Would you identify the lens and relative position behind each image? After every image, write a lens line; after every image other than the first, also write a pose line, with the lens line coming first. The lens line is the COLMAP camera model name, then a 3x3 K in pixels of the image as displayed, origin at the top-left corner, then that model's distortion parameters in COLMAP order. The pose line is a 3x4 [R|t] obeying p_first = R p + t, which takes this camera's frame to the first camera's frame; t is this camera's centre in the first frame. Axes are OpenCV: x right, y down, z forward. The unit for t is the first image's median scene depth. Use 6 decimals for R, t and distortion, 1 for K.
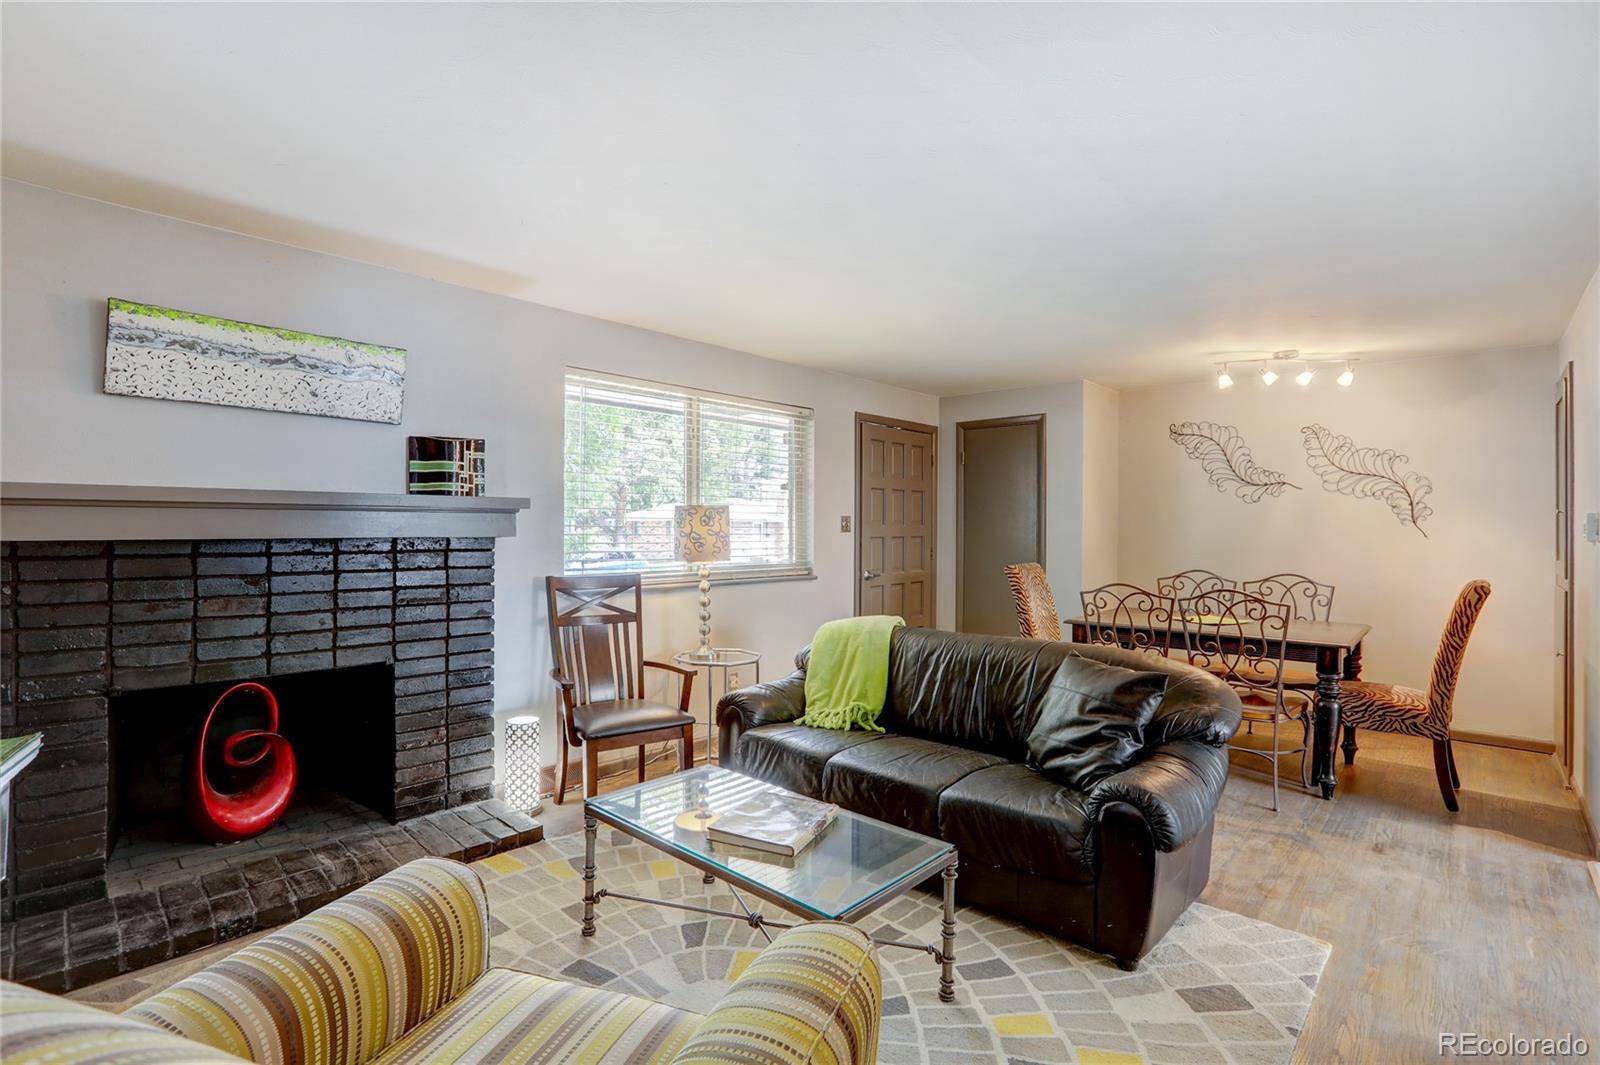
lens RADIAL K [[761.7, 0, 800.0], [0, 761.7, 532.5], [0, 0, 1]] dist [-0.001311, -0.000084]
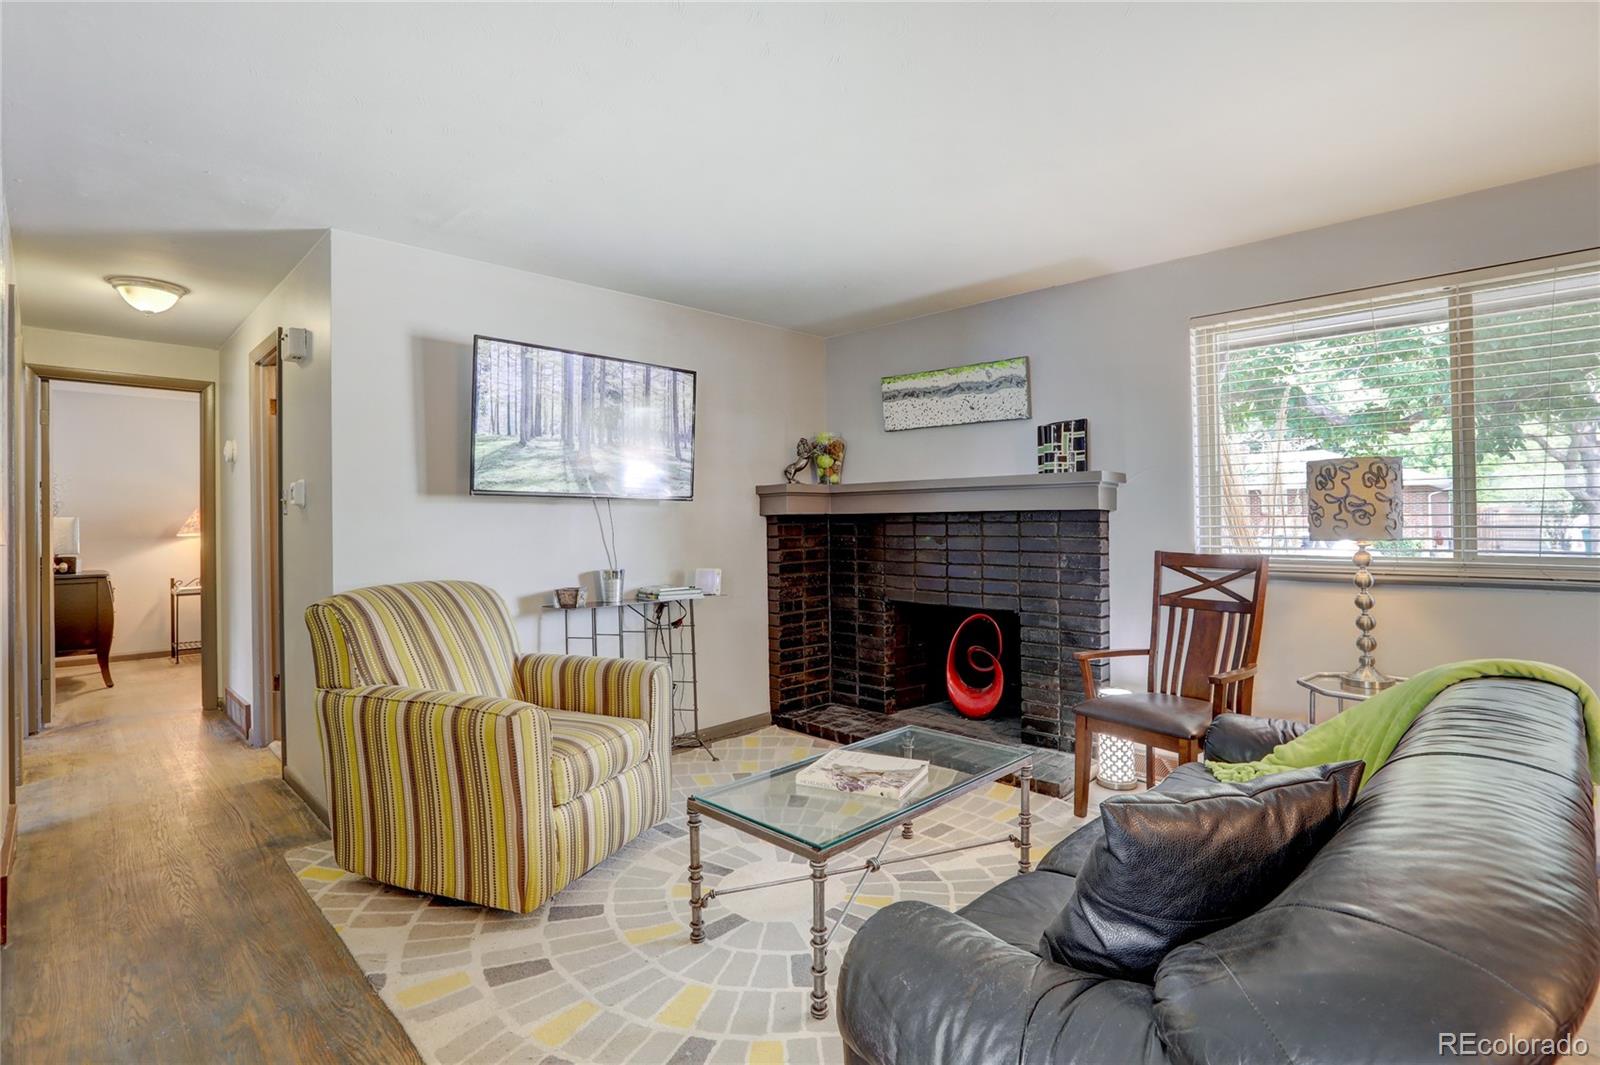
lens RADIAL K [[758.1, 0, 800.0], [0, 758.1, 532.5], [0, 0, 1]] dist [0.000137, 0.000729]
pose [[0.006425, 0.015009, -0.999867, 0.673860], [0.005069, 0.999874, 0.015042, 0.020653], [0.999967, -0.005164, 0.006349, 0.613892]]
